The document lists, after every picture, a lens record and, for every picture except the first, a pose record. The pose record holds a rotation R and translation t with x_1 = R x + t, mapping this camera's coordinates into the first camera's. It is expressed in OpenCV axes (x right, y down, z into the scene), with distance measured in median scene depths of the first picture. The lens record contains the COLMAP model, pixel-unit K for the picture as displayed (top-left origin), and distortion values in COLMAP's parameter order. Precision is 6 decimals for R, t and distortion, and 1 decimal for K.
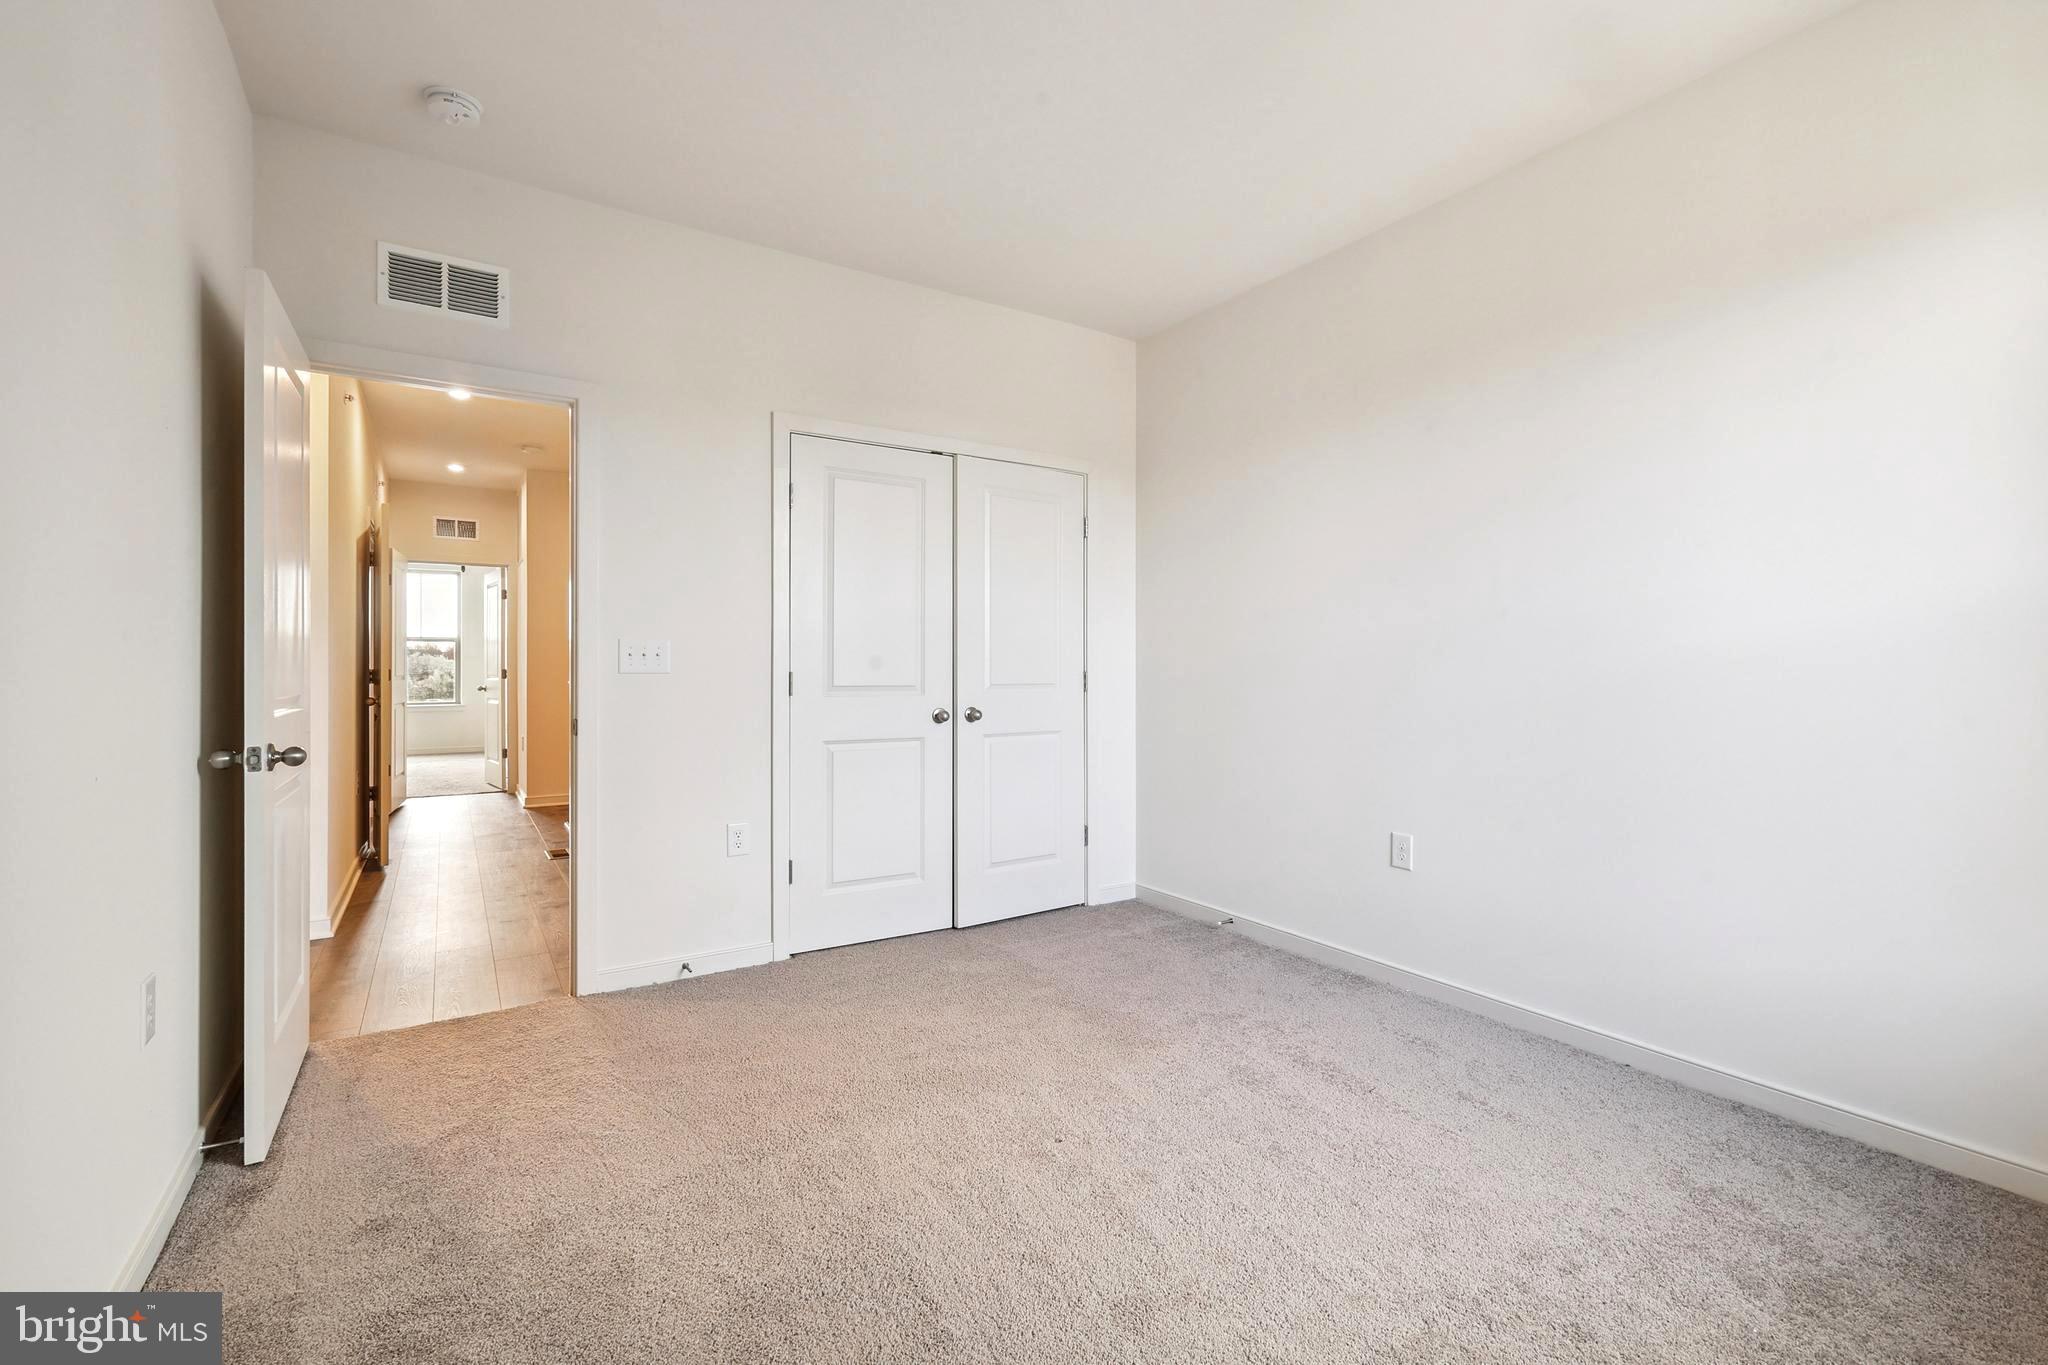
lens RADIAL K [[902.3, 0, 1028.2], [0, 902.3, 676.8], [0, 0, 1]] dist [0.004936, 0.000092]
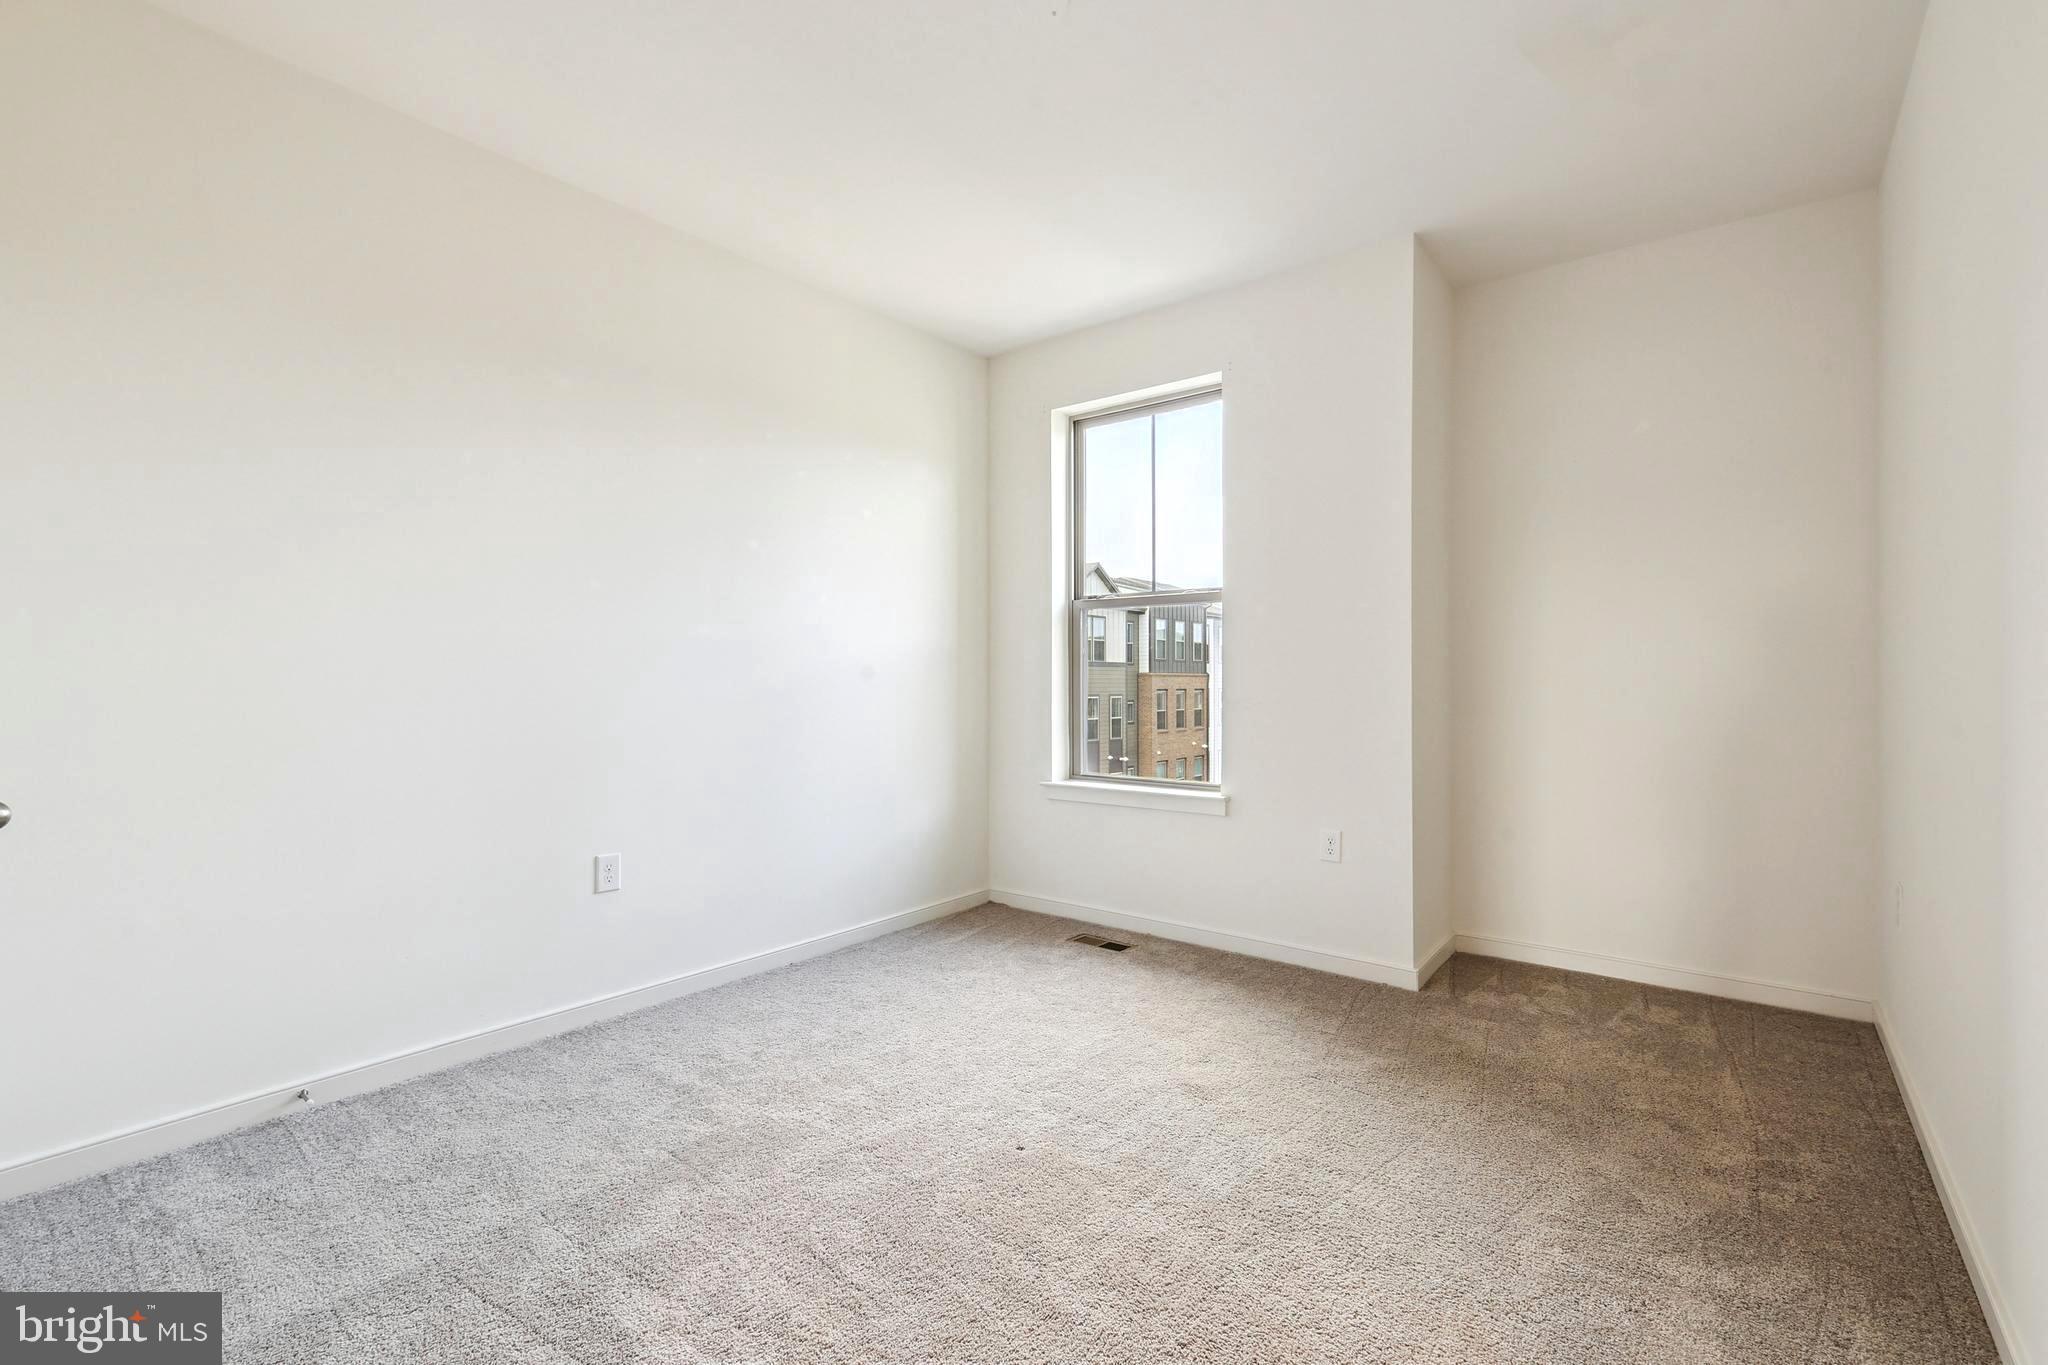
lens RADIAL K [[902.3, 0, 1027.4], [0, 902.3, 685.4], [0, 0, 1]] dist [0.004936, 0.000092]
pose [[-0.336191, -0.000166, 0.941794, -0.277623], [0.011412, 0.999926, 0.004250, -0.000696], [-0.941725, 0.012176, -0.336165, 0.401823]]
